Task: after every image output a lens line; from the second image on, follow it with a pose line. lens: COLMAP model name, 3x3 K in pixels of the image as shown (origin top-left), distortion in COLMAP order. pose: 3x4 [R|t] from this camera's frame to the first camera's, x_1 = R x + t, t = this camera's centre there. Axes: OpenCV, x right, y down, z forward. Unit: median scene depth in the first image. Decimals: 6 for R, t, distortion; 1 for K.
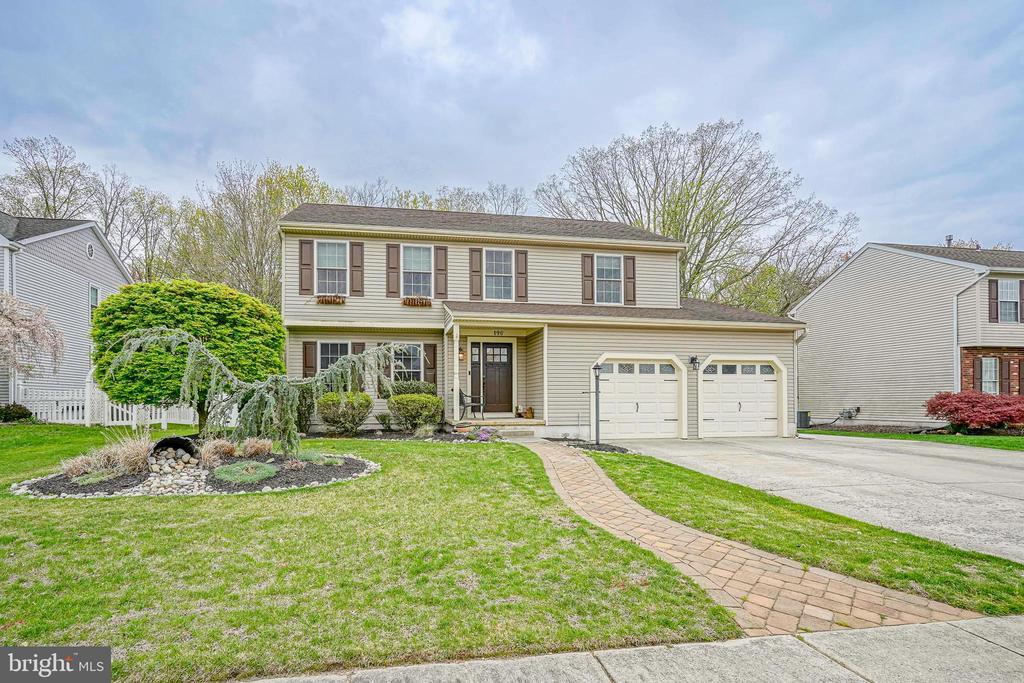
lens RADIAL K [[488.6, 0, 489.5], [0, 488.6, 357.0], [0, 0, 1]] dist [0.000941, 0.000150]
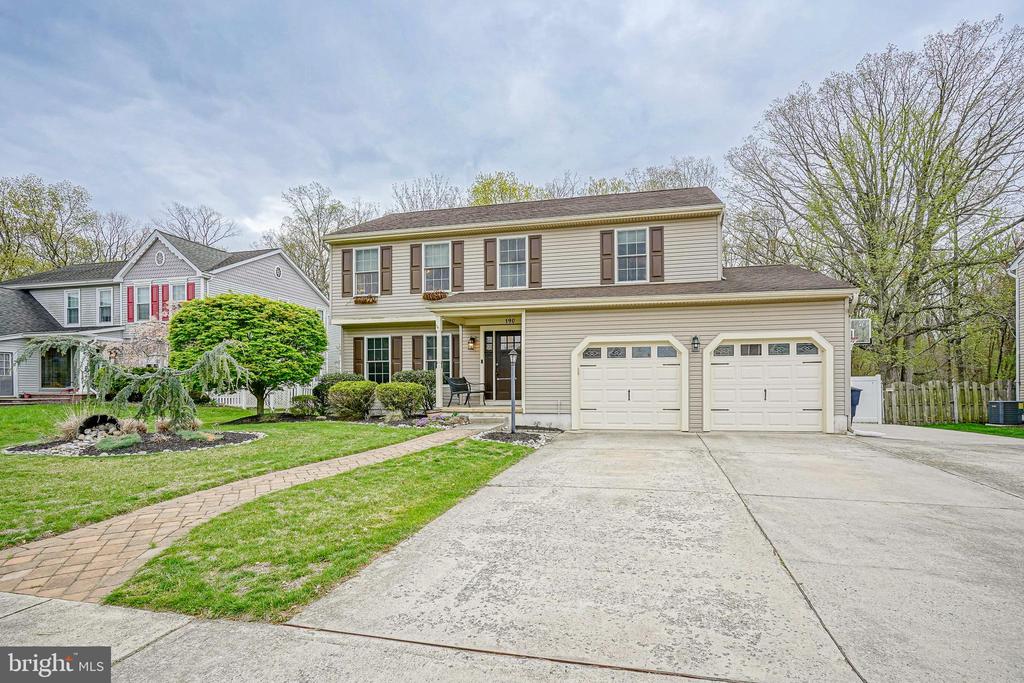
lens RADIAL K [[488.6, 0, 510.2], [0, 488.6, 346.6], [0, 0, 1]] dist [0.000941, 0.000150]
pose [[0.928054, -0.033902, -0.370899, 0.388353], [0.035751, 0.999359, -0.001892, 0.005813], [0.370725, -0.011504, 0.928671, 0.066339]]
